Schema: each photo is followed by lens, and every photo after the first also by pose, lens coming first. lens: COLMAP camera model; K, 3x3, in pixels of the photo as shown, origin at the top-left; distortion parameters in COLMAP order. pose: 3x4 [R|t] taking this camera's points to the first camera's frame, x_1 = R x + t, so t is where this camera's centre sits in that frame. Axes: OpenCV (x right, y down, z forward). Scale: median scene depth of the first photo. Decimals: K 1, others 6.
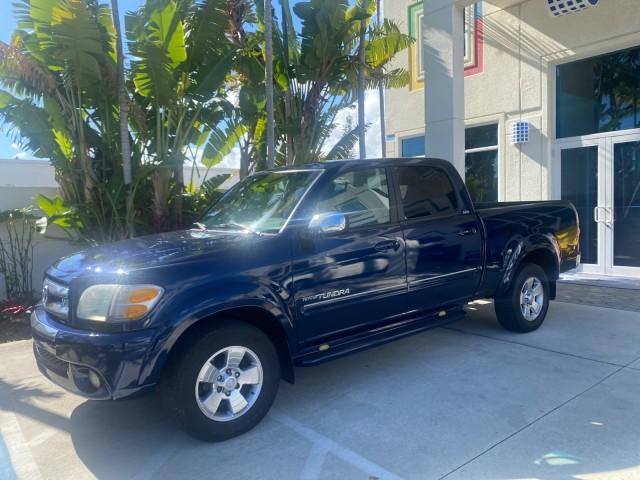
lens RADIAL K [[491.1, 0, 318.8], [0, 491.1, 235.9], [0, 0, 1]] dist [0.031777, -0.039130]
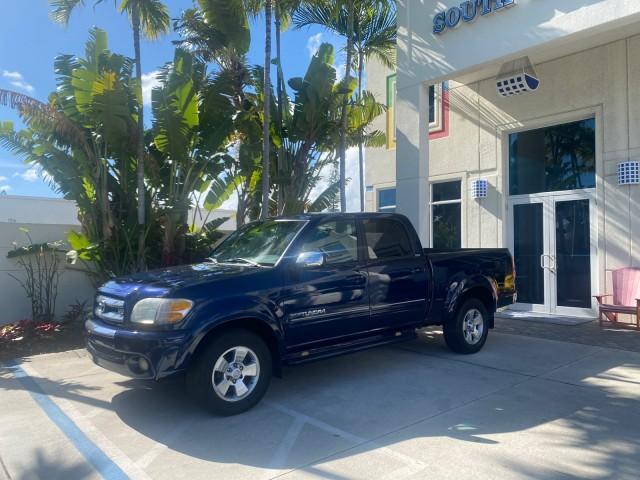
lens RADIAL K [[491.1, 0, 318.8], [0, 491.1, 237.1], [0, 0, 1]] dist [0.031777, -0.039130]
pose [[0.999184, 0.028472, 0.028635, 0.000409], [-0.026045, 0.996308, -0.081805, 0.014096], [-0.030859, 0.080993, 0.996237, -0.239993]]
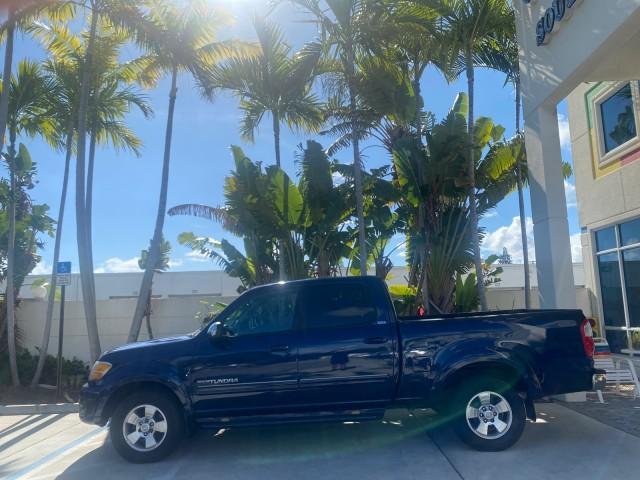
lens RADIAL K [[491.1, 0, 320.9], [0, 491.1, 238.7], [0, 0, 1]] dist [0.031777, -0.039130]
pose [[0.770074, -0.084941, -0.632274, 0.797963], [-0.030611, 0.985035, -0.169614, -0.036575], [0.637220, 0.149970, 0.755950, 0.015791]]
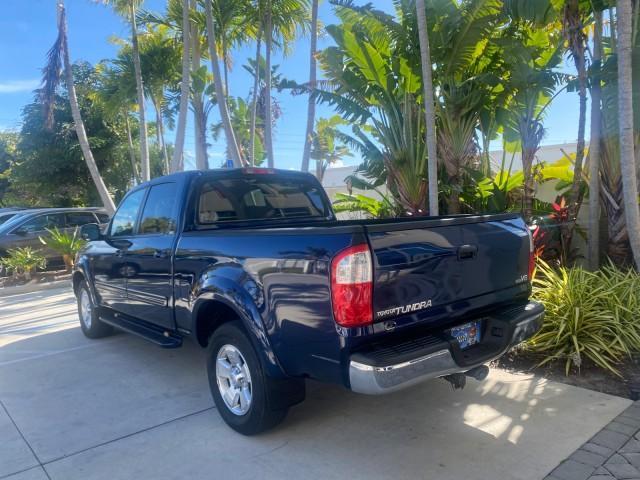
lens RADIAL K [[491.1, 0, 319.5], [0, 491.1, 244.6], [0, 0, 1]] dist [0.031777, -0.039130]
pose [[0.039781, 0.109523, -0.993188, 1.014700], [-0.026556, 0.993740, 0.108520, -0.110602], [0.998855, 0.022058, 0.042441, 1.055066]]
